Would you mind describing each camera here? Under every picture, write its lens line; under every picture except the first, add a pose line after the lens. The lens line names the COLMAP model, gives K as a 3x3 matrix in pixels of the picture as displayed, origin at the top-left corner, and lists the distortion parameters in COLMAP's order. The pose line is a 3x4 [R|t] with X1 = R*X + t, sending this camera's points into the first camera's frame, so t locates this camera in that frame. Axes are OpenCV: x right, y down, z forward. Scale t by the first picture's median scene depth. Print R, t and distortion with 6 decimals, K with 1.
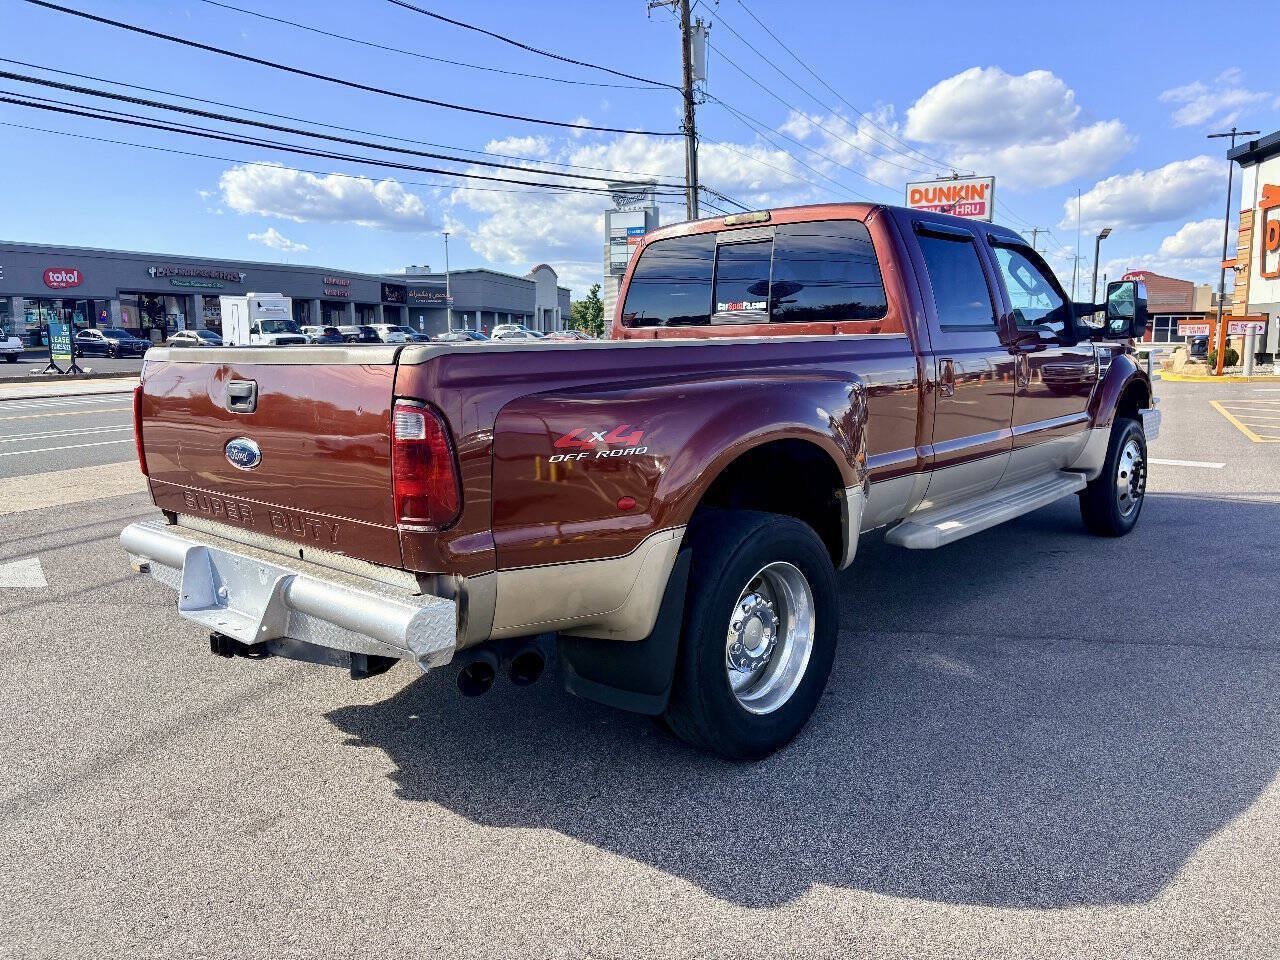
lens RADIAL K [[958.8, 0, 650.3], [0, 958.8, 473.7], [0, 0, 1]] dist [0.055965, -0.064615]
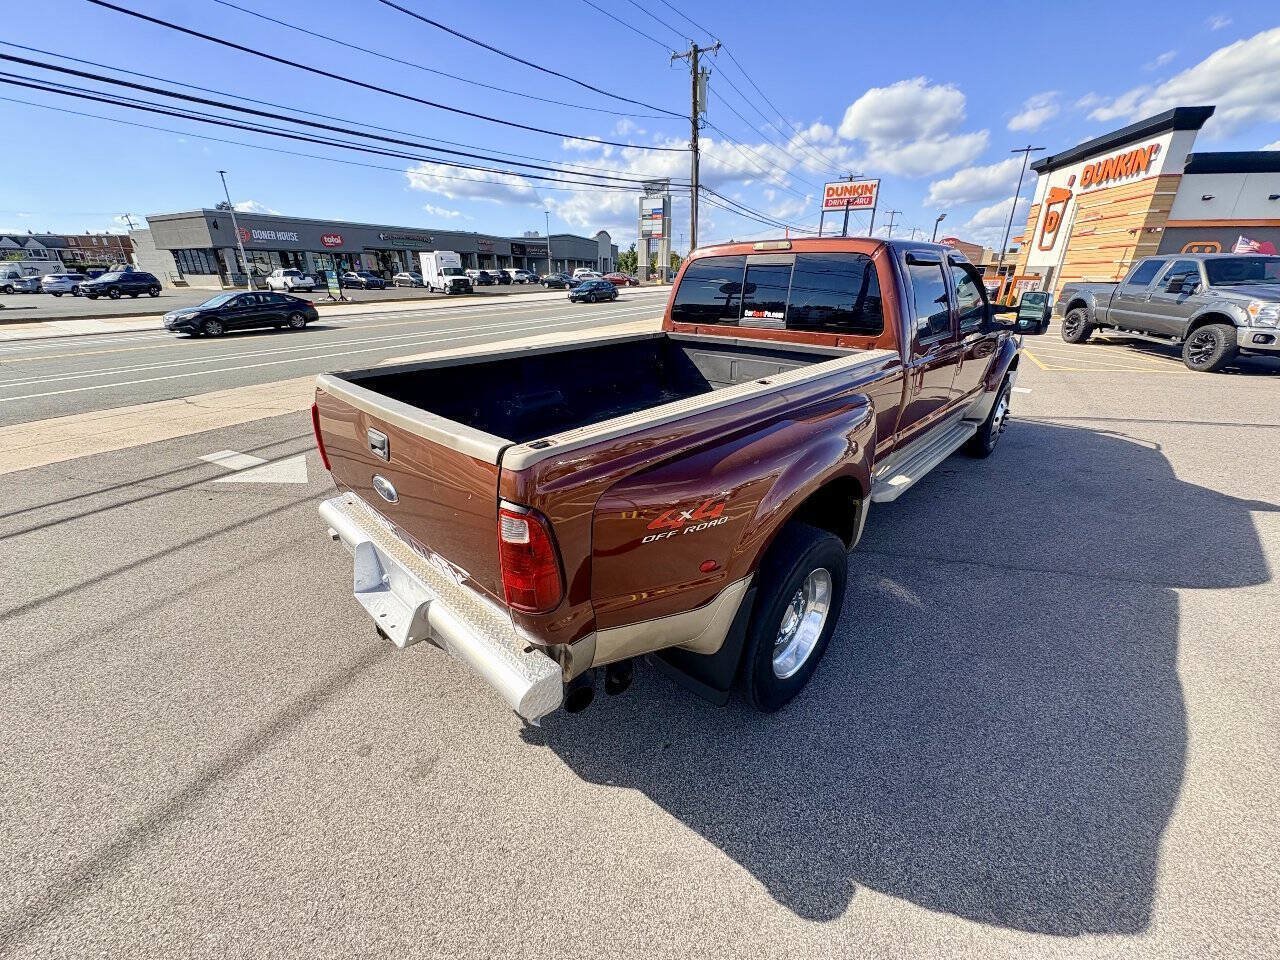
lens RADIAL K [[510.7, 0, 642.2], [0, 510.7, 479.3], [0, 0, 1]] dist [-0.000280, -0.000247]
pose [[0.999234, 0.022258, -0.032173, -0.006111], [-0.013981, 0.971236, 0.237708, -0.015171], [0.036539, -0.237076, 0.970804, 0.031008]]
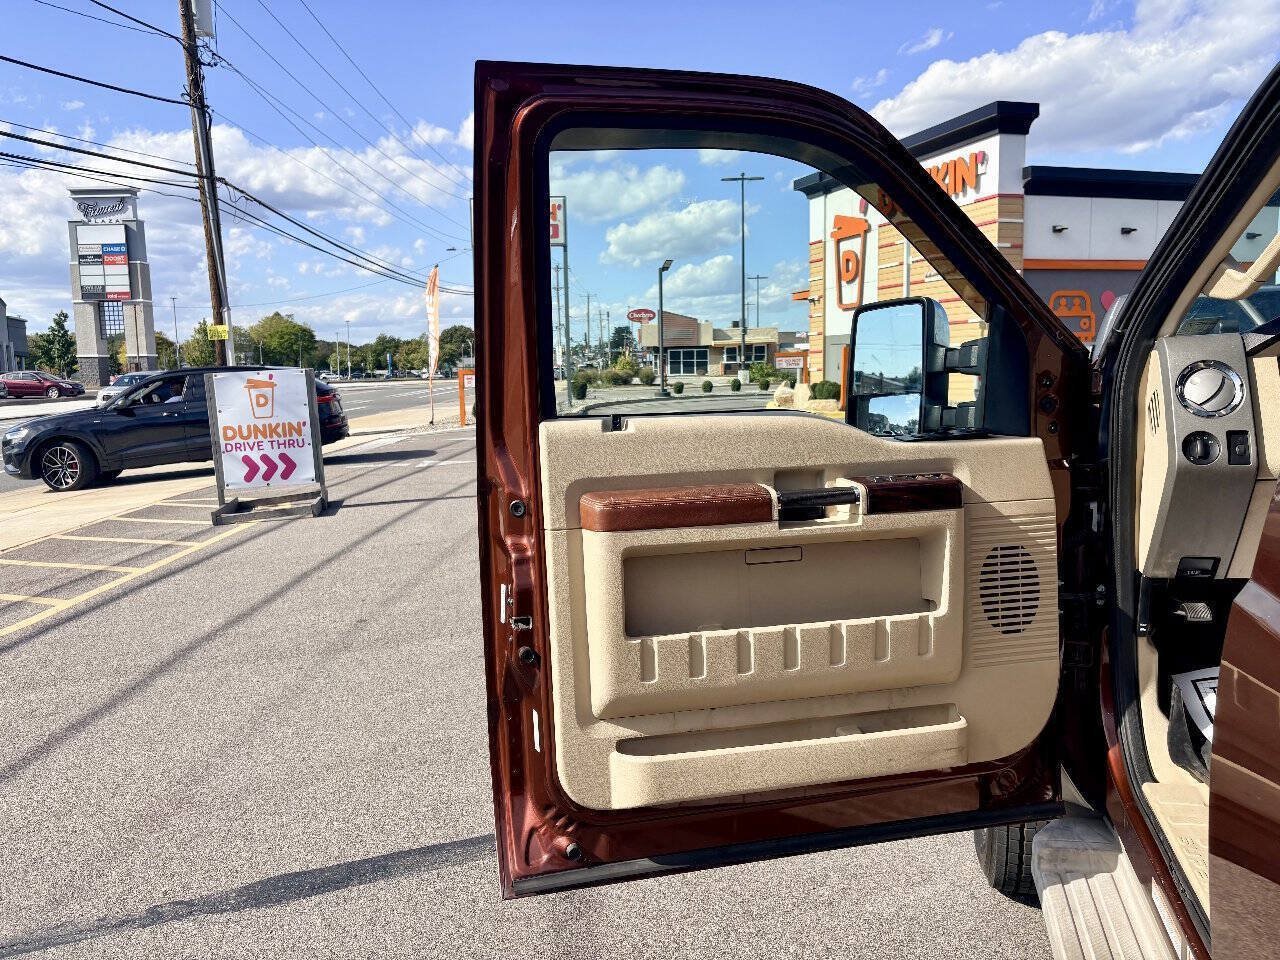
lens RADIAL K [[998.8, 0, 645.3], [0, 998.8, 479.8], [0, 0, 1]] dist [0.029832, -0.015714]
pose [[0.894101, -0.067752, 0.442712, -0.010547], [0.082429, 0.996499, -0.013972, -0.023554], [-0.440215, 0.048985, 0.896555, 0.140438]]
